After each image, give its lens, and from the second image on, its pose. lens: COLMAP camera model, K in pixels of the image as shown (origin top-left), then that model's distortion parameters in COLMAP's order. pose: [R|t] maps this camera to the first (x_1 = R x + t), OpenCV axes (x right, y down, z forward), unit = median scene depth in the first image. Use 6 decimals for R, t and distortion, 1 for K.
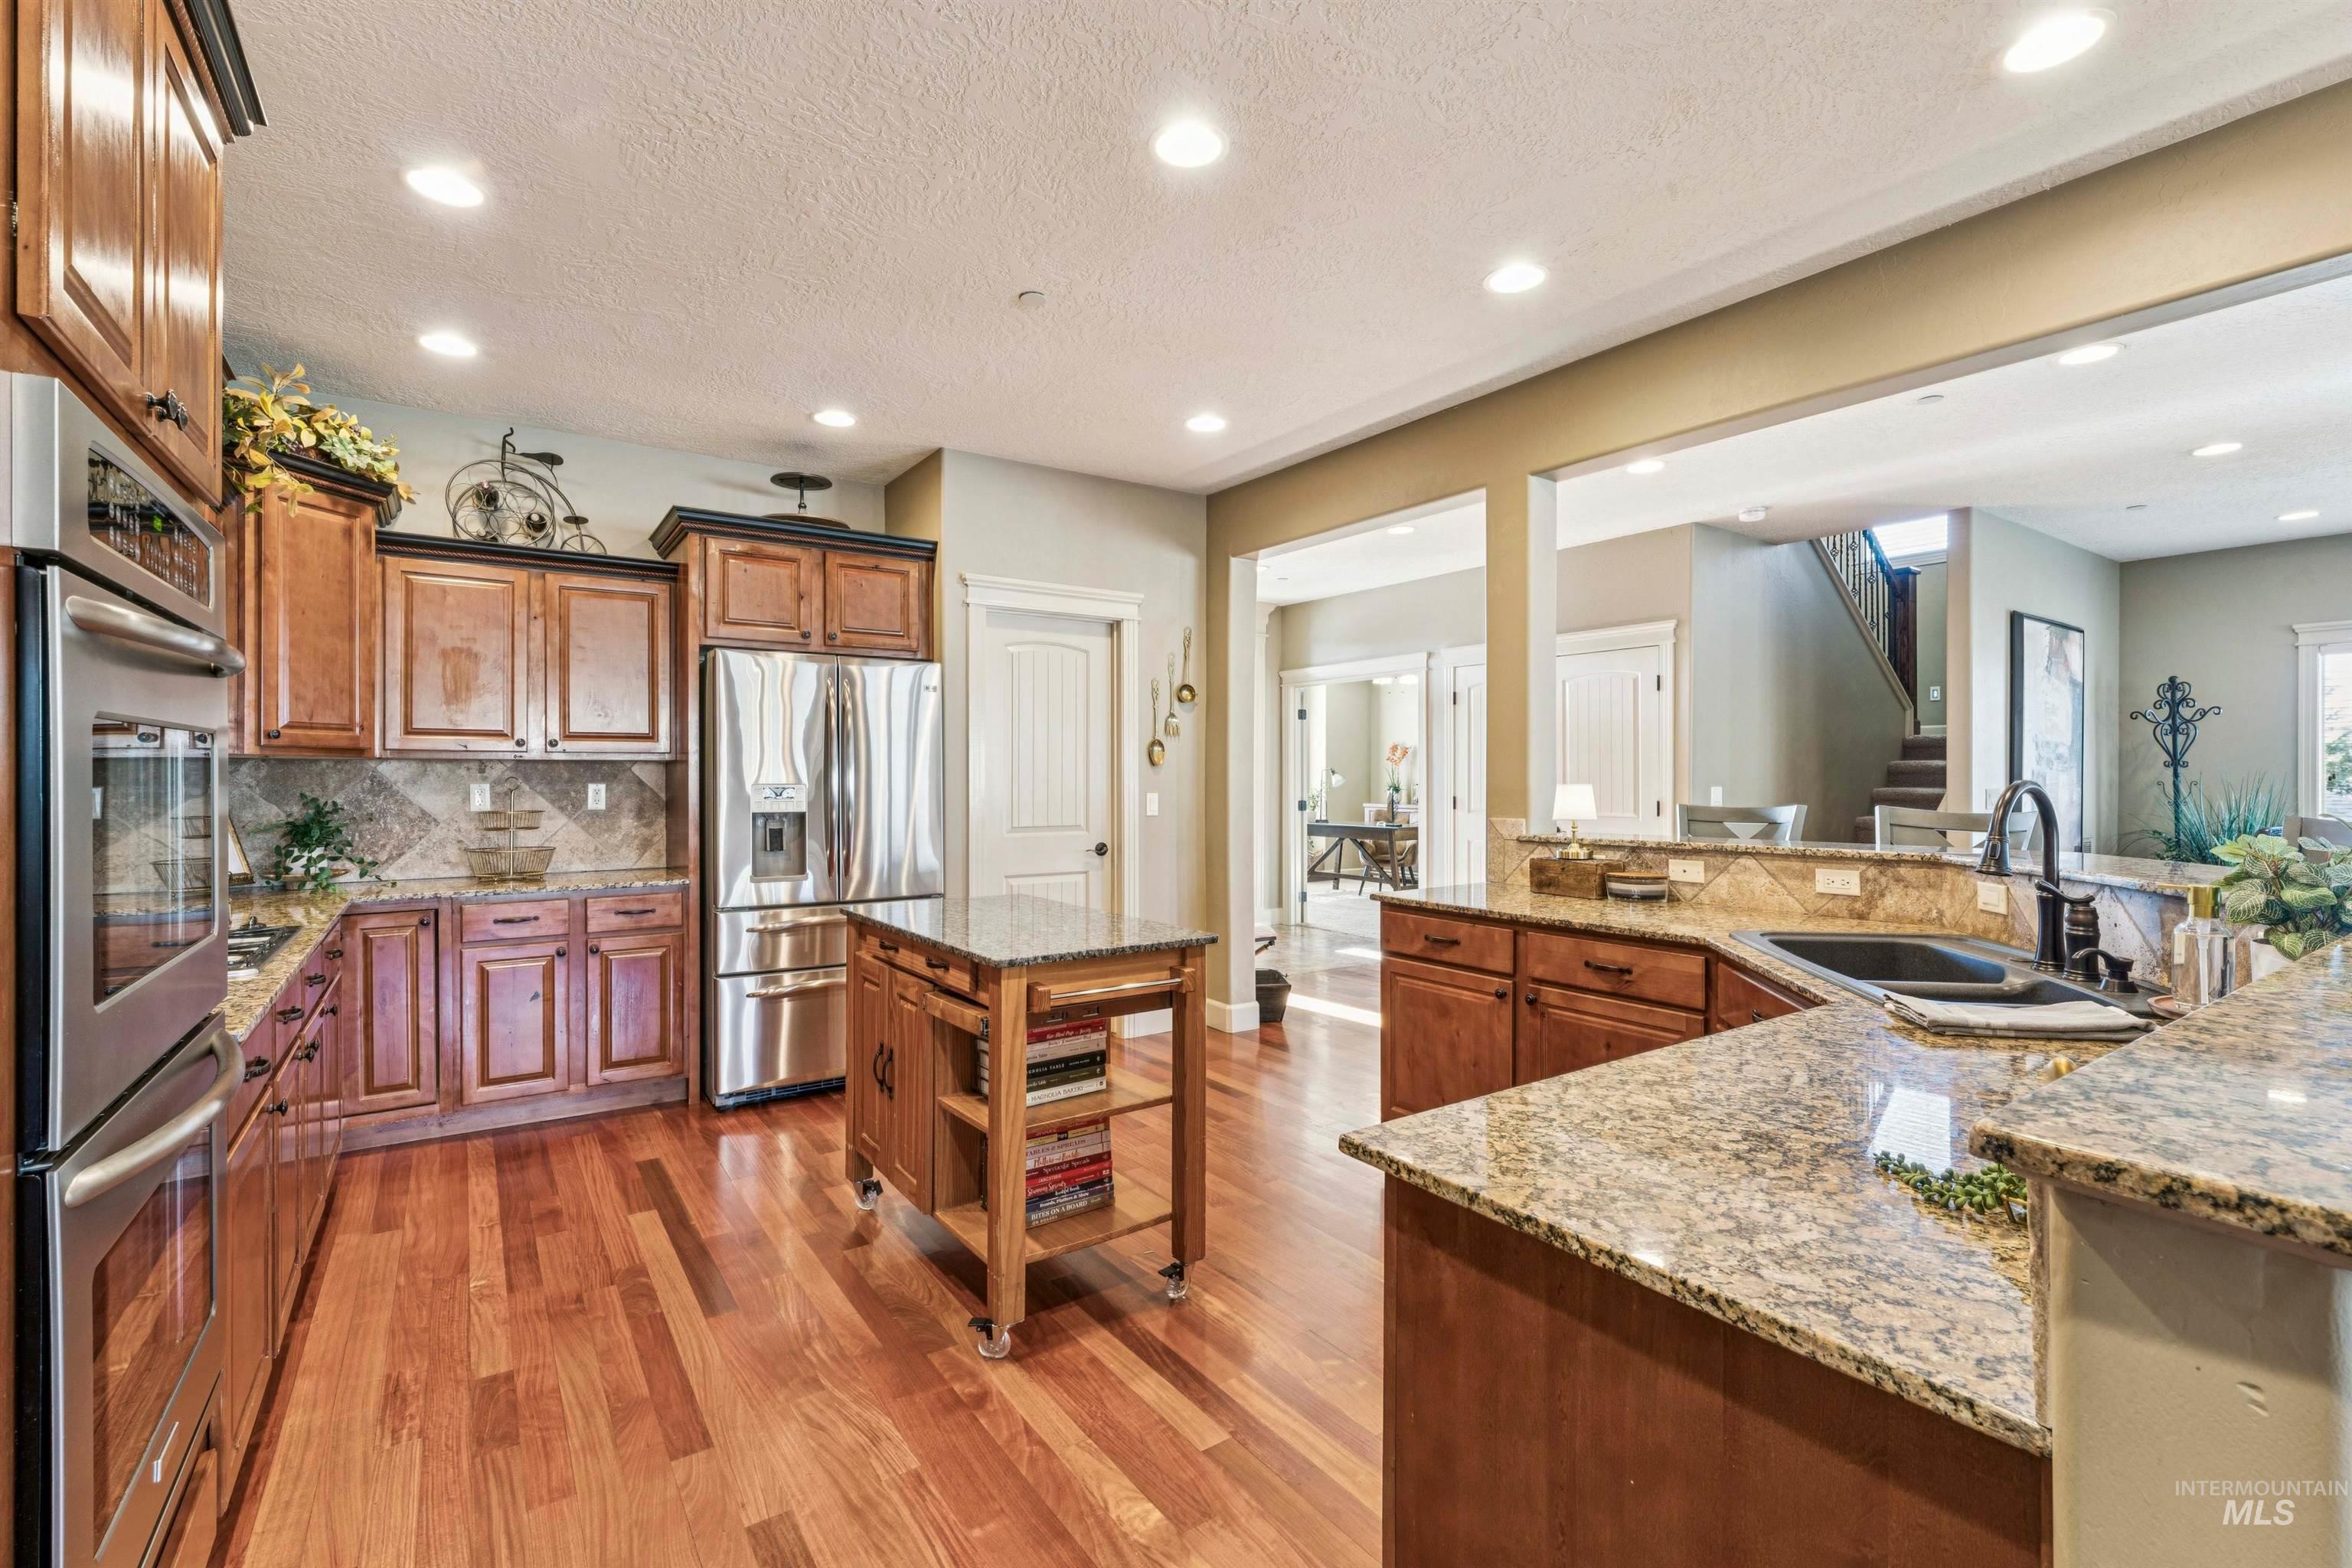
lens RADIAL K [[1025.9, 0, 1176.1], [0, 1025.9, 772.0], [0, 0, 1]] dist [0.000667, -0.000699]
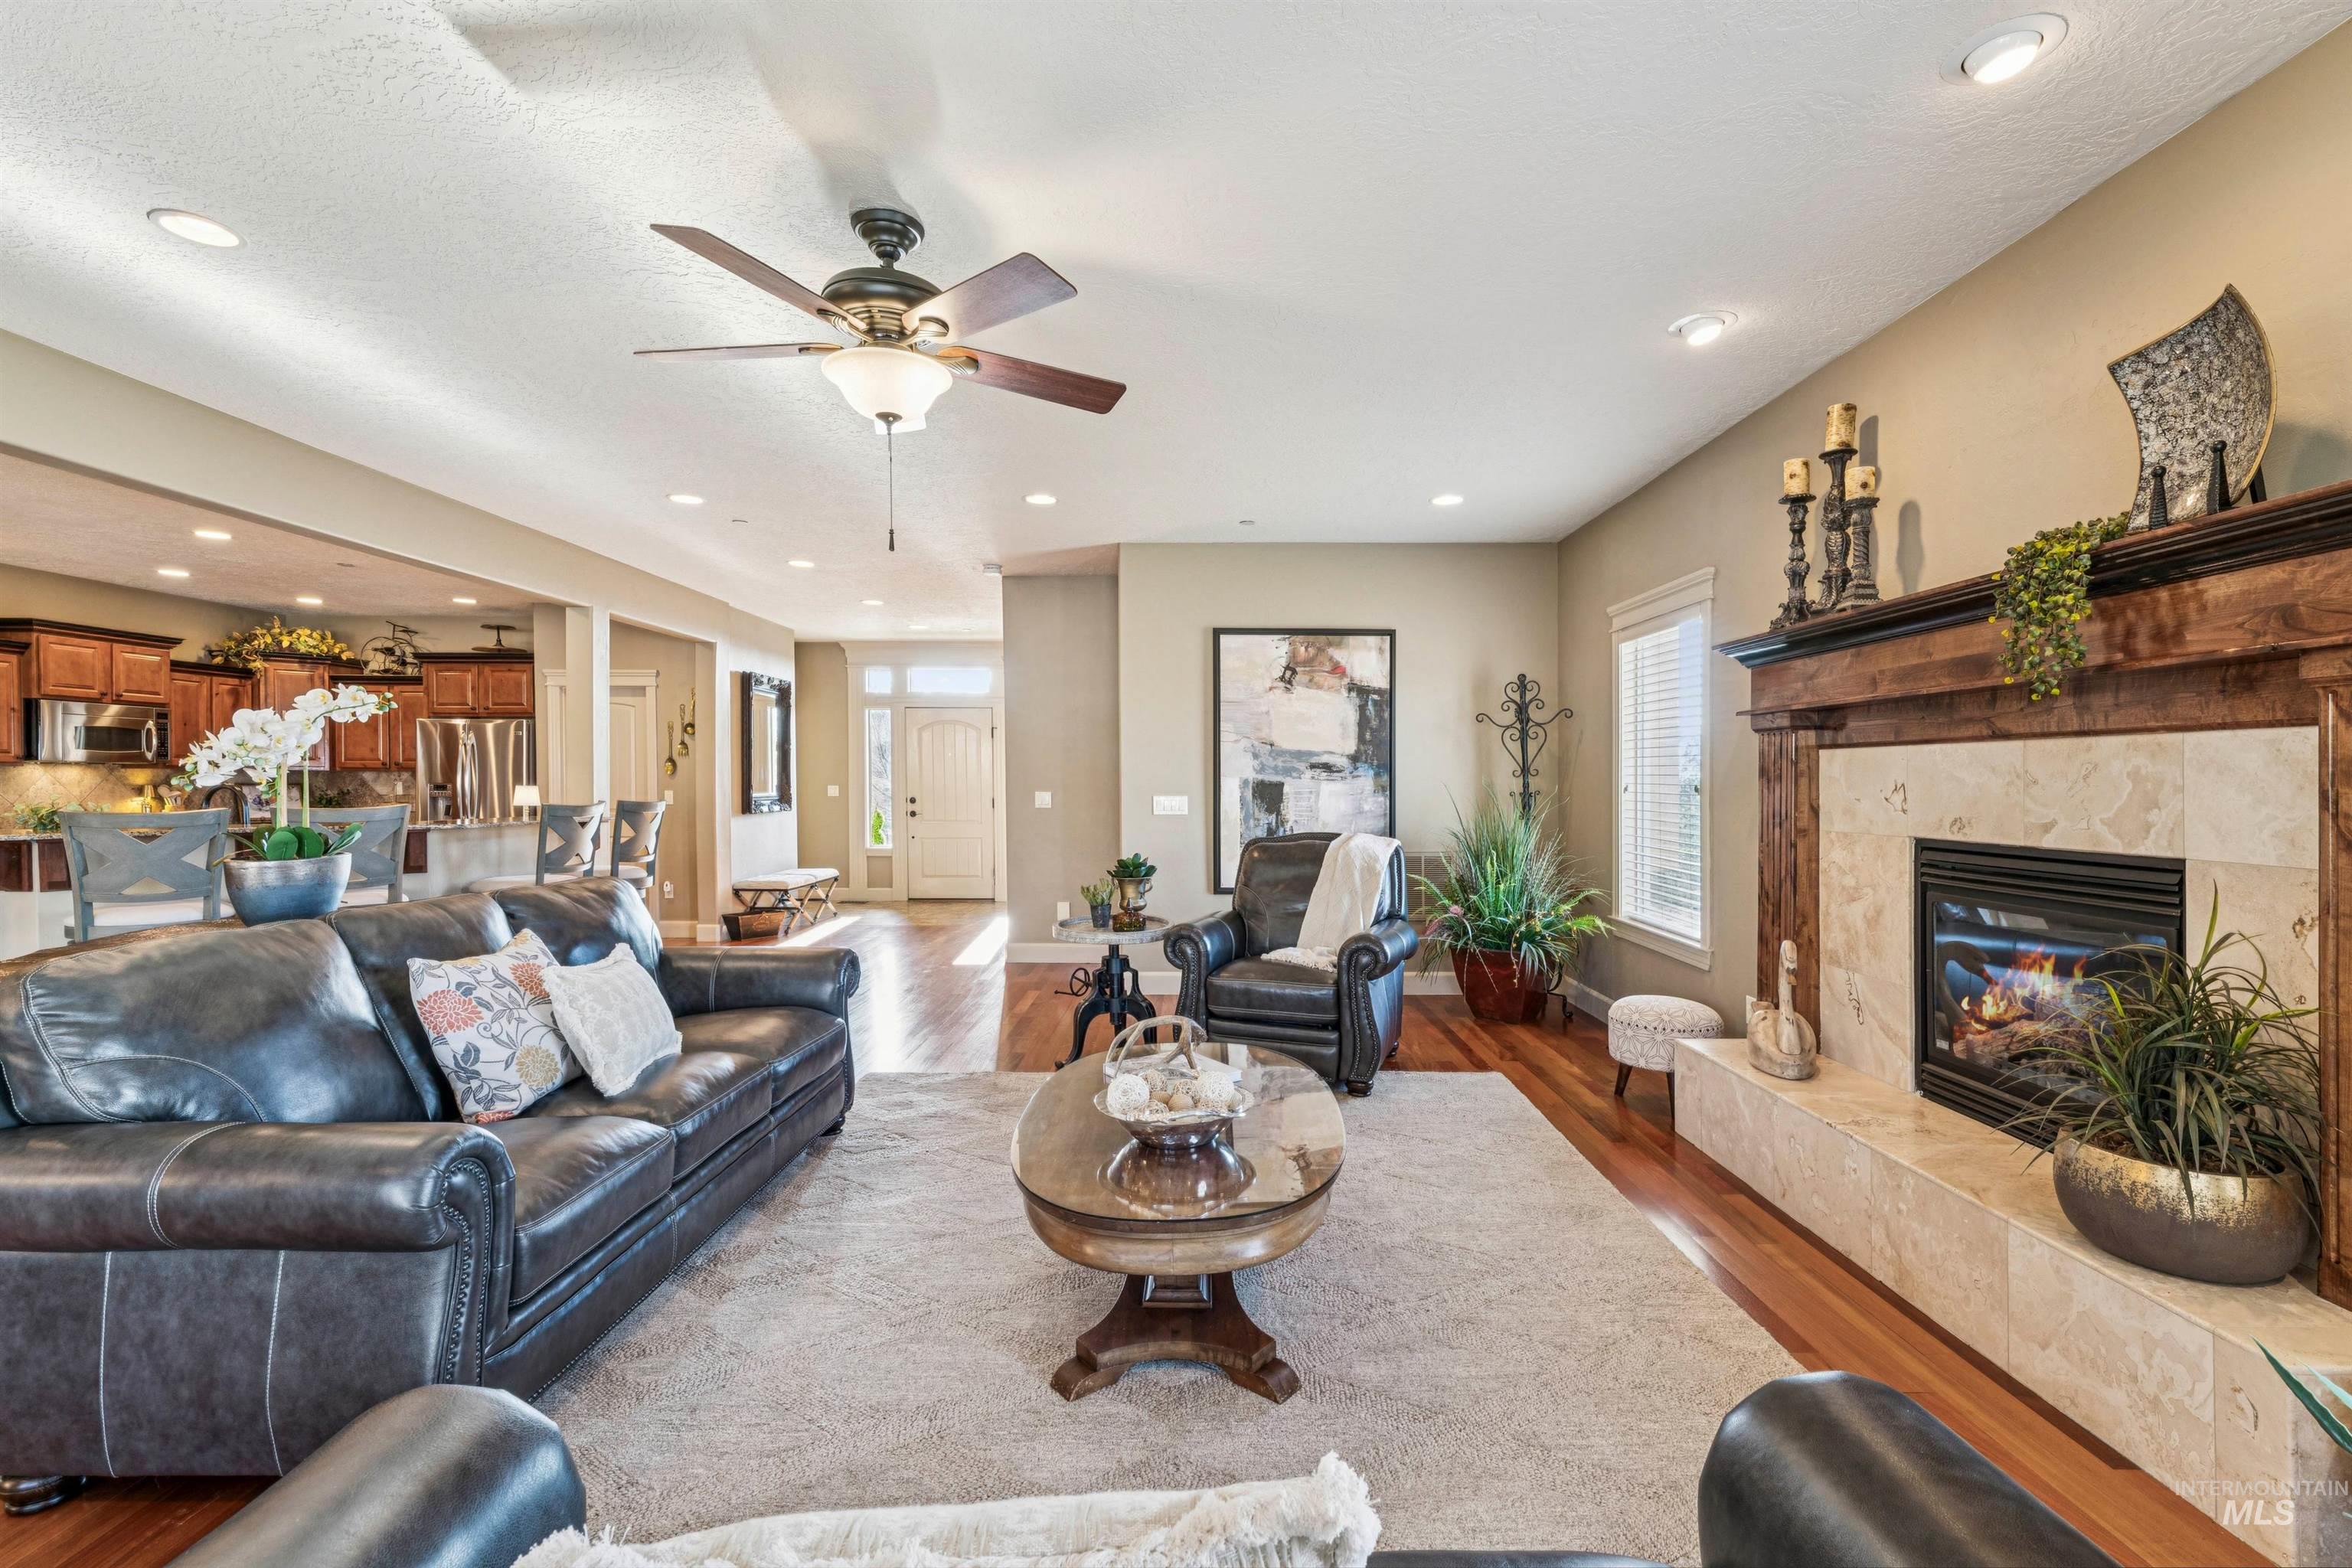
lens RADIAL K [[1034.4, 0, 1204.3], [0, 1034.4, 799.5], [0, 0, 1]] dist [-0.005723, 0.000276]
pose [[0.823866, 0.016229, -0.566552, 1.981003], [-0.002717, 0.999692, 0.024685, -0.010067], [0.566778, -0.018798, 0.823656, 0.155849]]
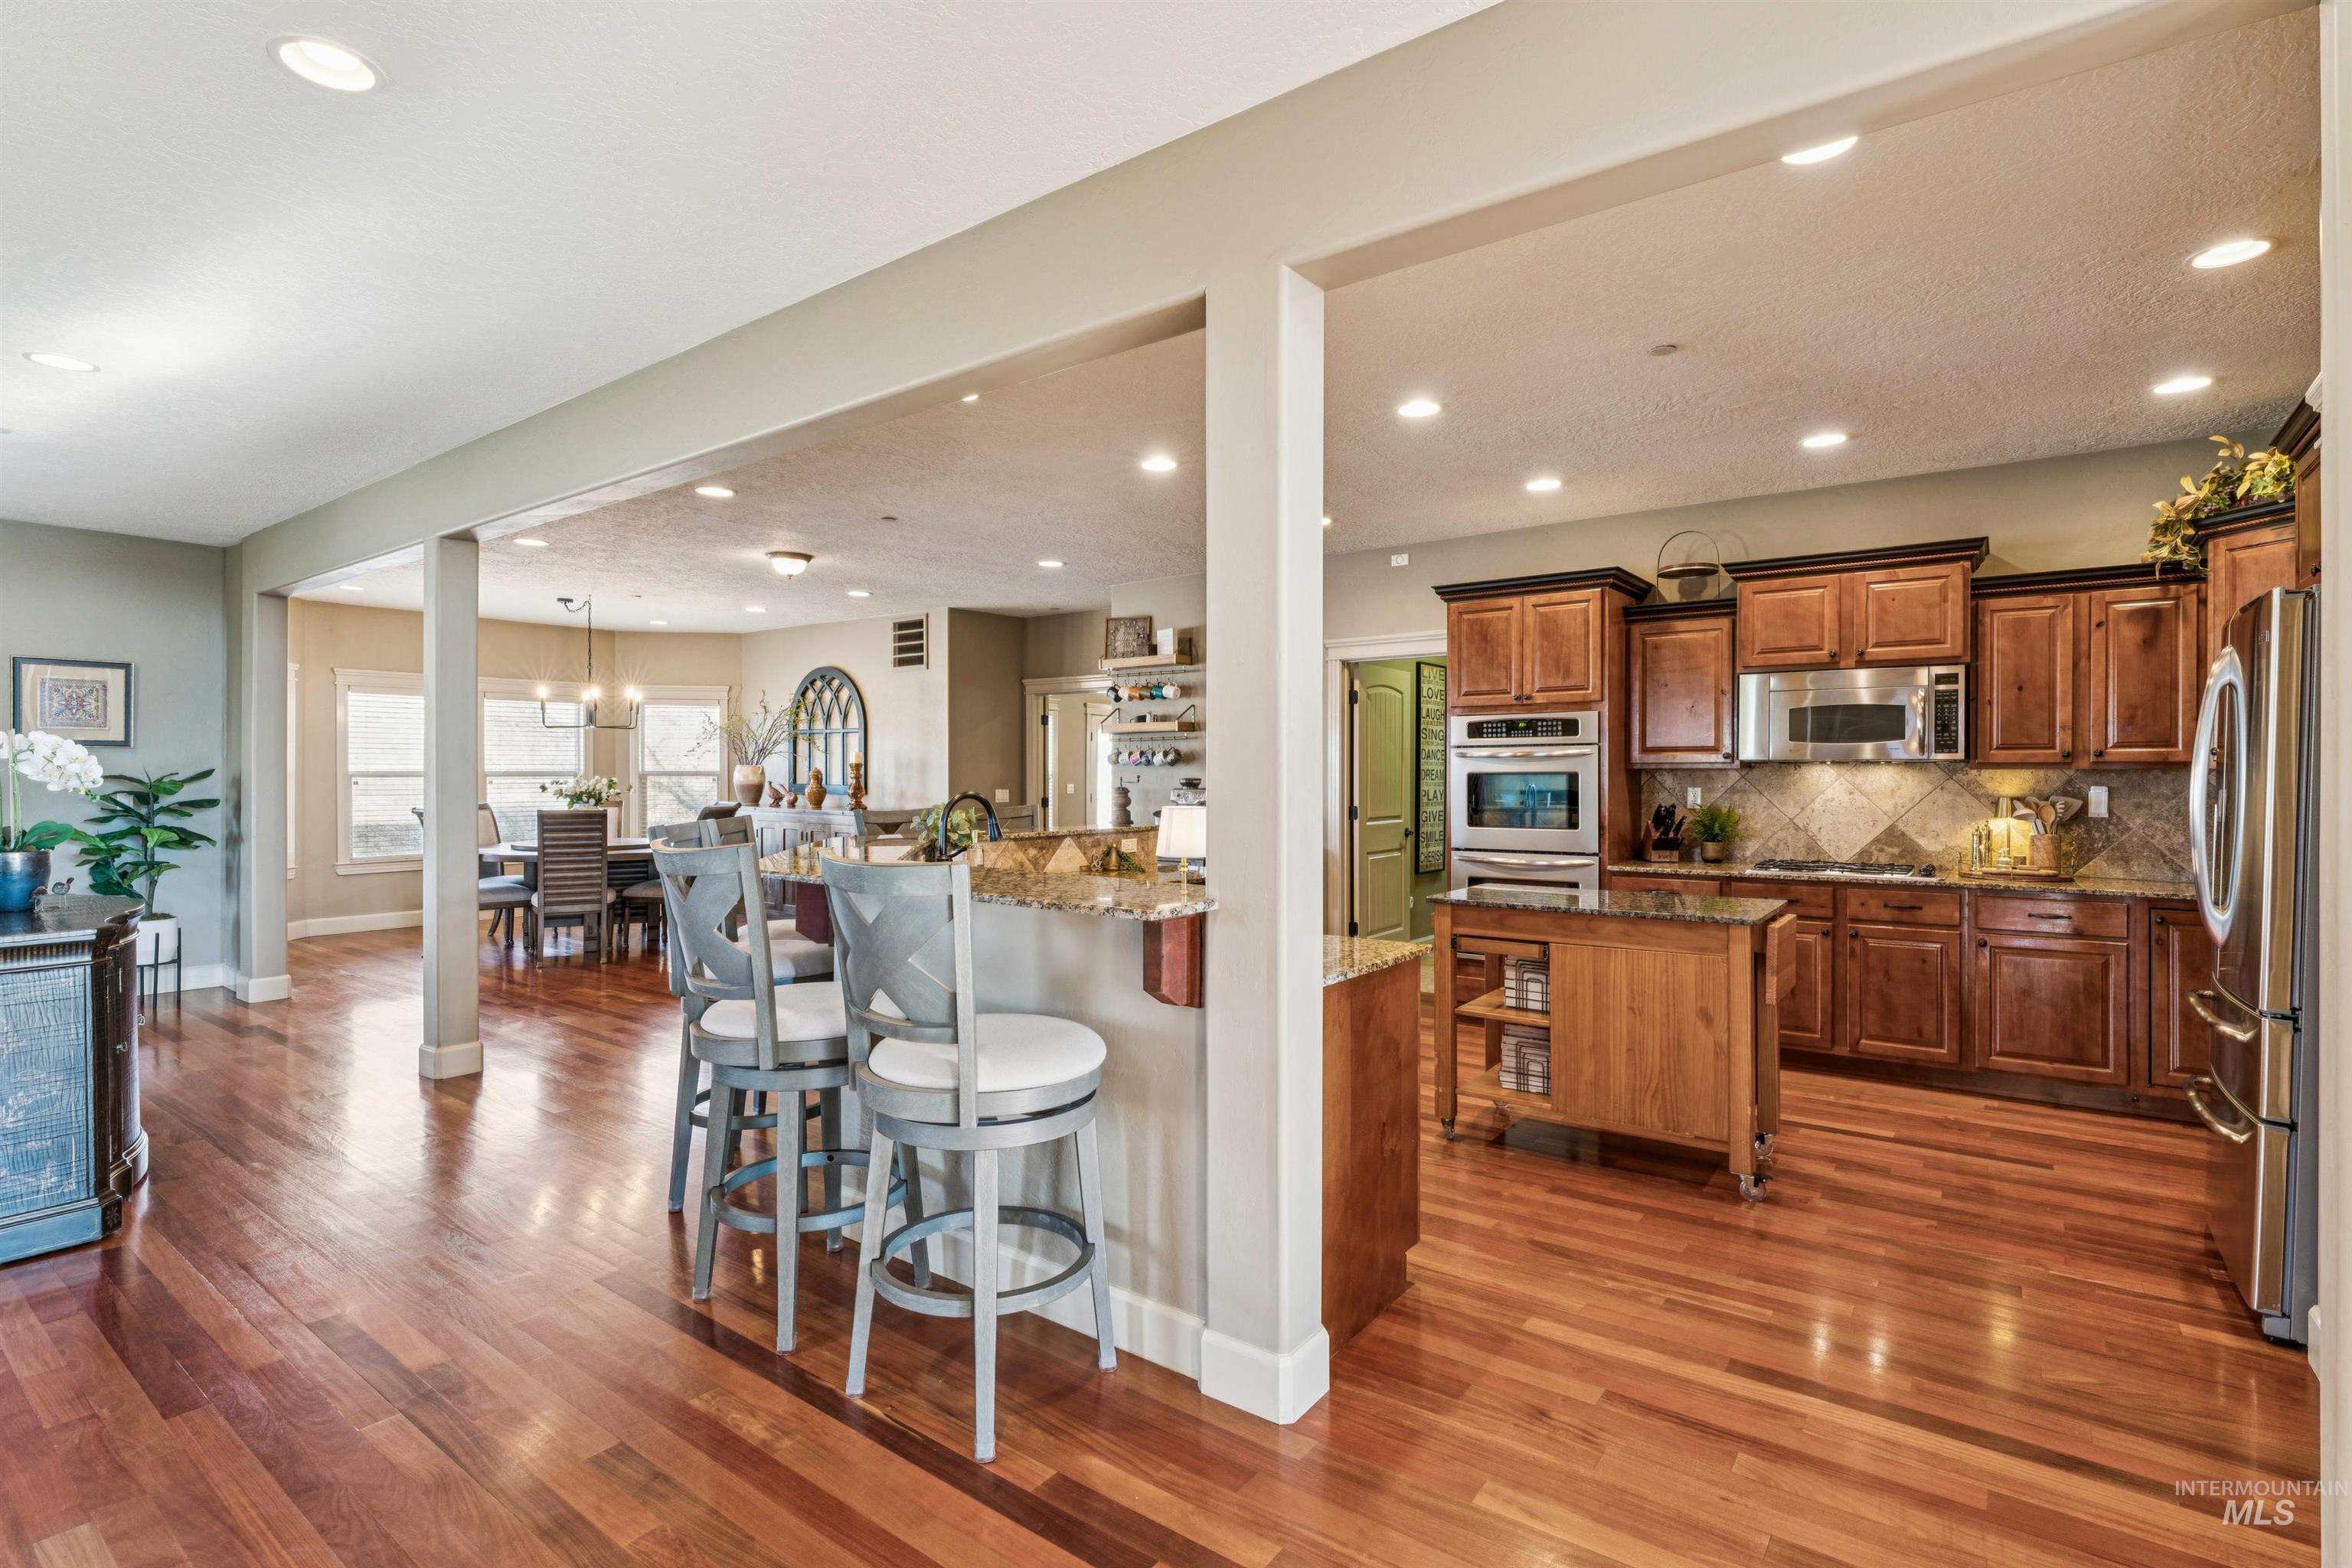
lens RADIAL K [[1107.5, 0, 1176.0], [0, 1107.5, 784.0], [0, 0, 1]] dist [-0.003367, 0.000179]
pose [[-0.950130, 0.003680, -0.311833, 0.529606], [0.002837, 0.999991, 0.003157, -0.004780], [0.311842, 0.002115, -0.950132, 1.449202]]
